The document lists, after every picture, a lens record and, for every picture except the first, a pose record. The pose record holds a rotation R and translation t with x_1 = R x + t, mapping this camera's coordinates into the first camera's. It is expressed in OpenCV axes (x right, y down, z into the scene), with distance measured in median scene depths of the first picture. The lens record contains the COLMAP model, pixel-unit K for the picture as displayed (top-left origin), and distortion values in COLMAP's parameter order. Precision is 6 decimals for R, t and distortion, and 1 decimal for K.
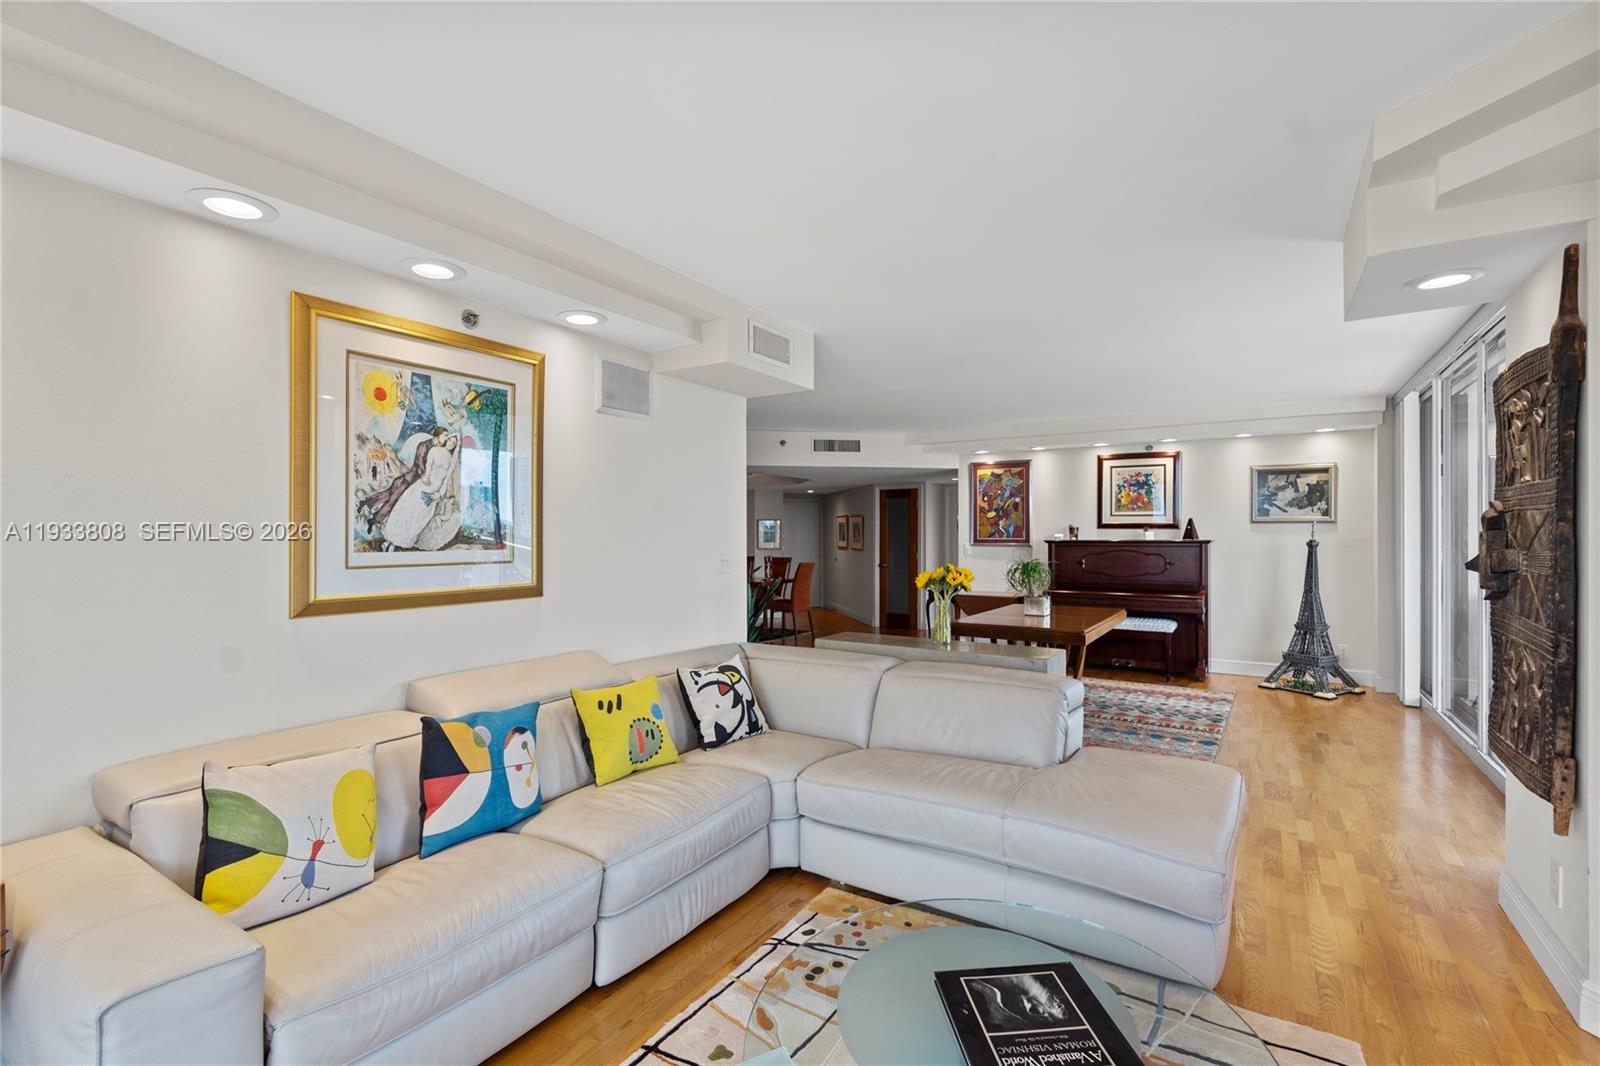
lens RADIAL K [[726.5, 0, 815.8], [0, 726.5, 554.1], [0, 0, 1]] dist [-0.010235, 0.003653]
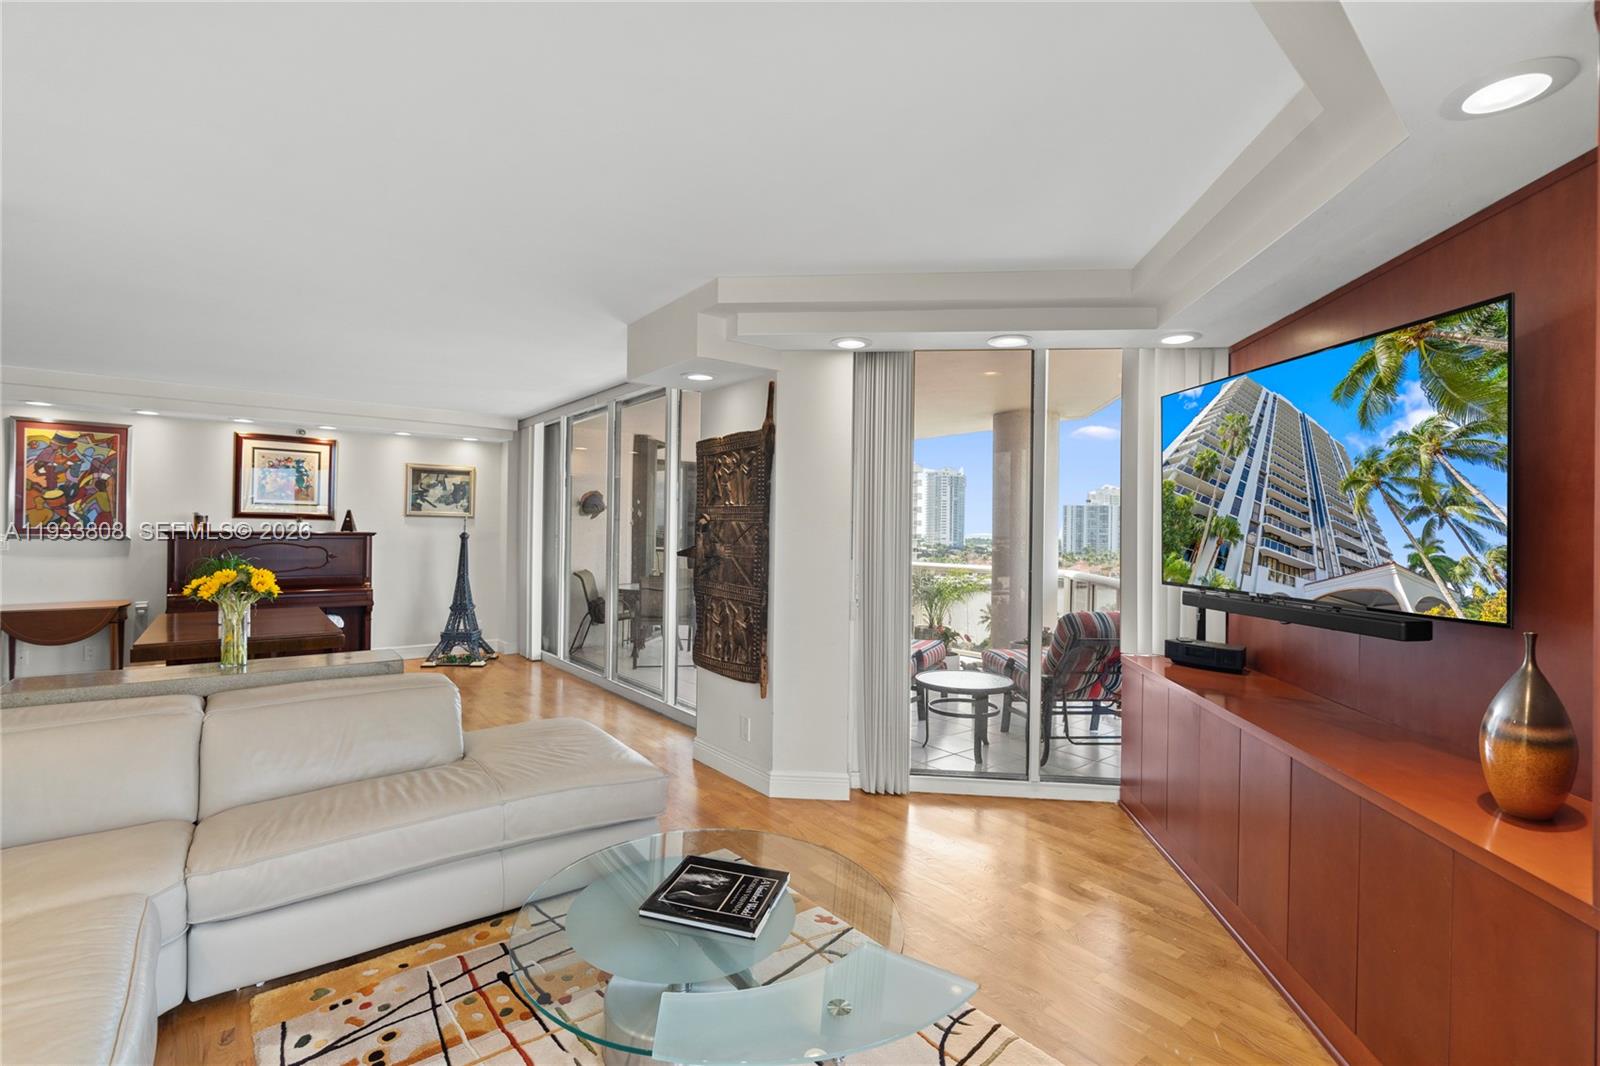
lens RADIAL K [[733.1, 0, 808.3], [0, 733.1, 549.6], [0, 0, 1]] dist [-0.012572, -0.002234]
pose [[0.317397, -0.018904, 0.948104, -0.240652], [0.008887, 0.999817, 0.016960, -0.007159], [-0.948251, 0.003043, 0.317507, 0.100152]]
